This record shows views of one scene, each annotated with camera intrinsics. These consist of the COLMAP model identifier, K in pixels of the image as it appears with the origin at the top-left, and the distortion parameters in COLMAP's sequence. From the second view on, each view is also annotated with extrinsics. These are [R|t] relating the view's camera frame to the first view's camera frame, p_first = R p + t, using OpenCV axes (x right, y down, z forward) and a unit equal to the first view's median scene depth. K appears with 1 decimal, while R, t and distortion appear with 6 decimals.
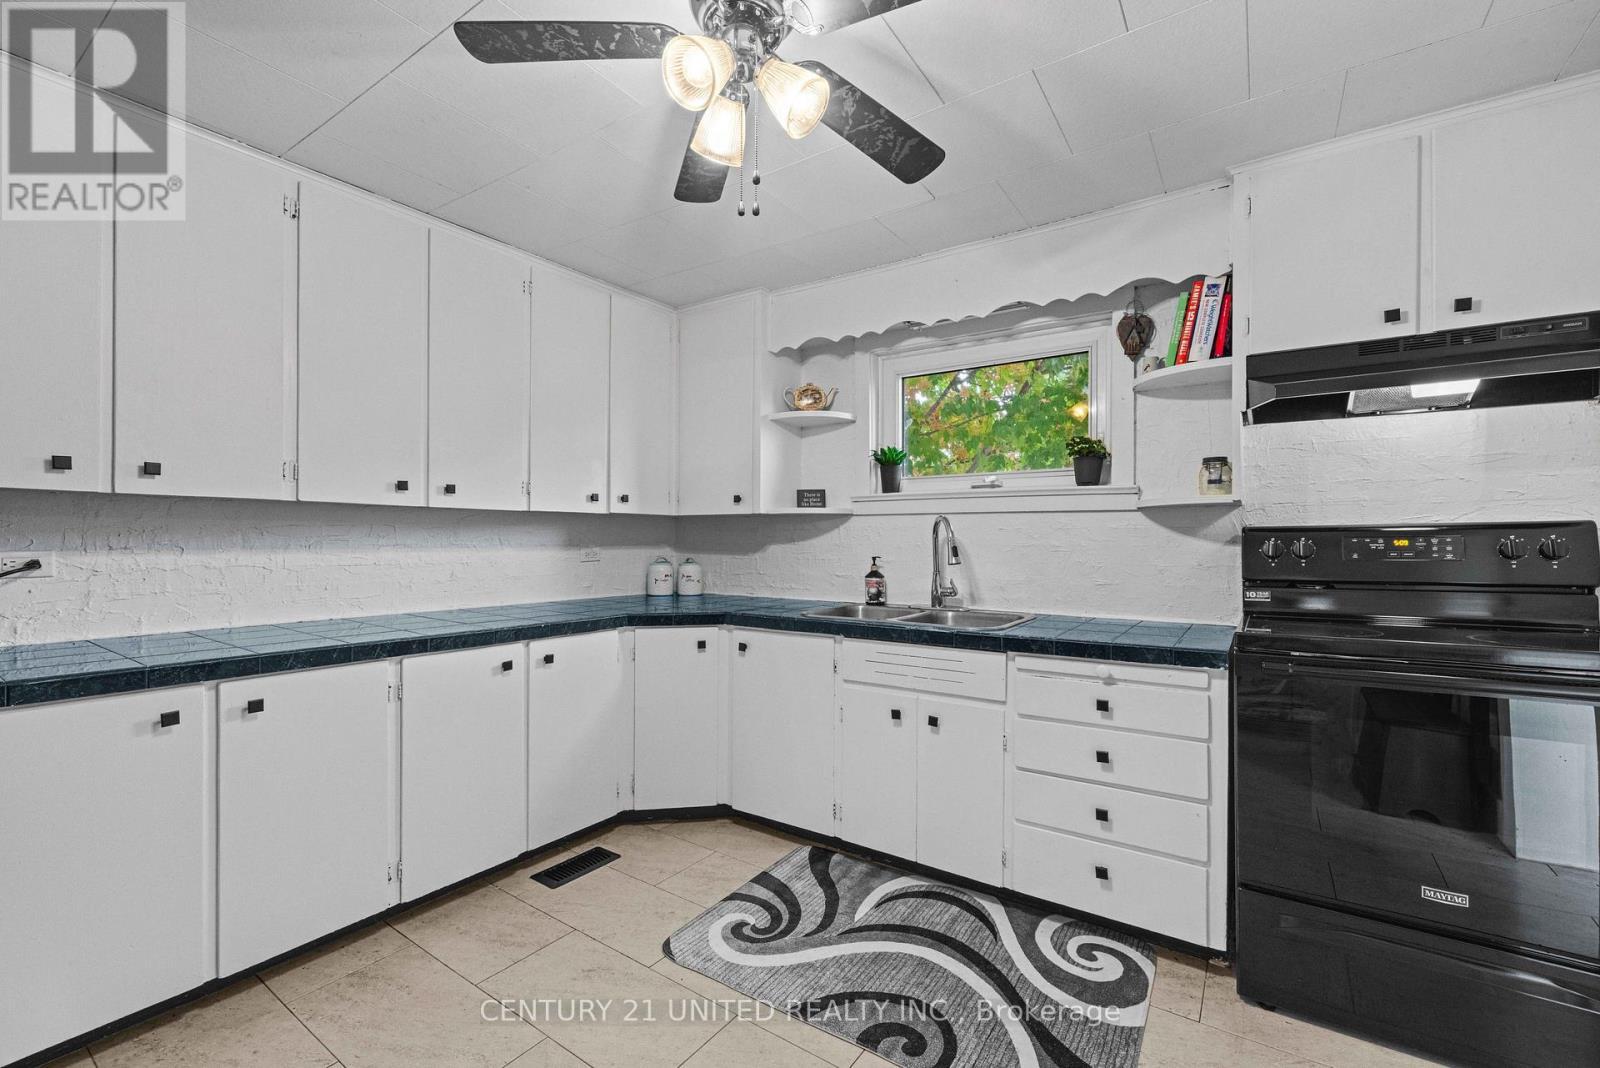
lens RADIAL K [[676.8, 0, 799.5], [0, 676.8, 539.1], [0, 0, 1]] dist [-0.000447, 0.000293]
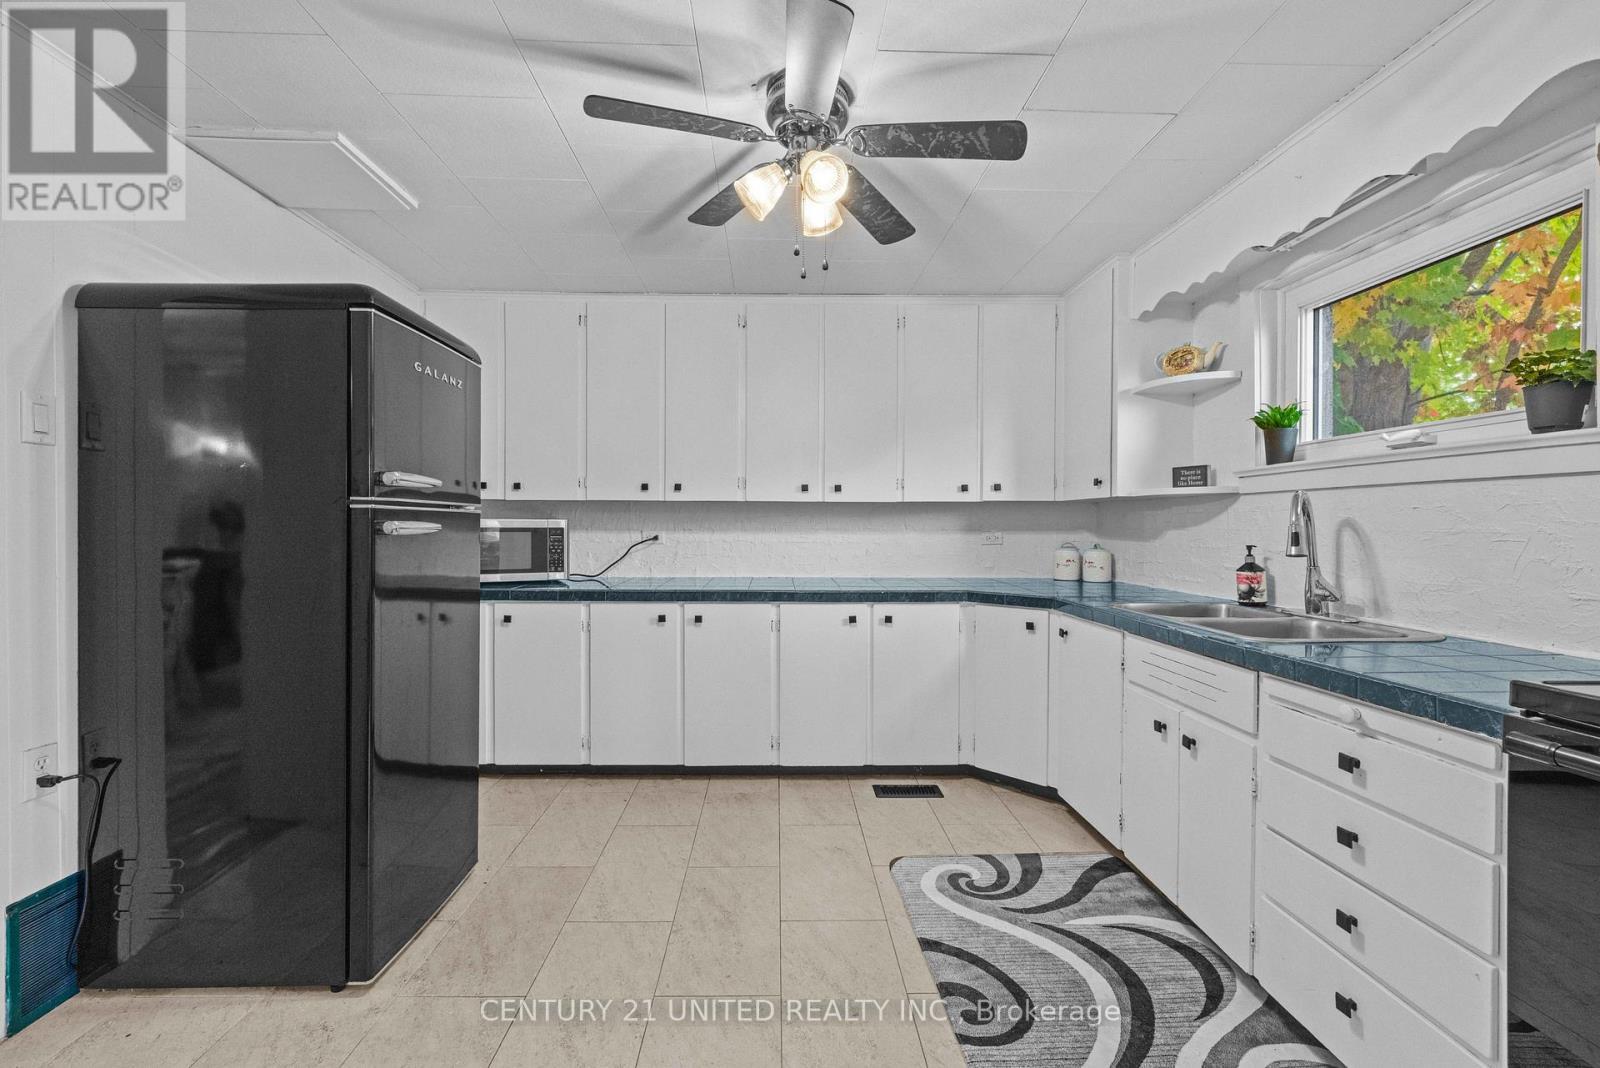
lens RADIAL K [[676.8, 0, 797.3], [0, 676.8, 530.0], [0, 0, 1]] dist [-0.000447, 0.000293]
pose [[0.591715, 0.003576, -0.806139, 0.513298], [0.001679, 0.999983, 0.005668, 0.002845], [0.806145, -0.004707, 0.591699, 0.109493]]
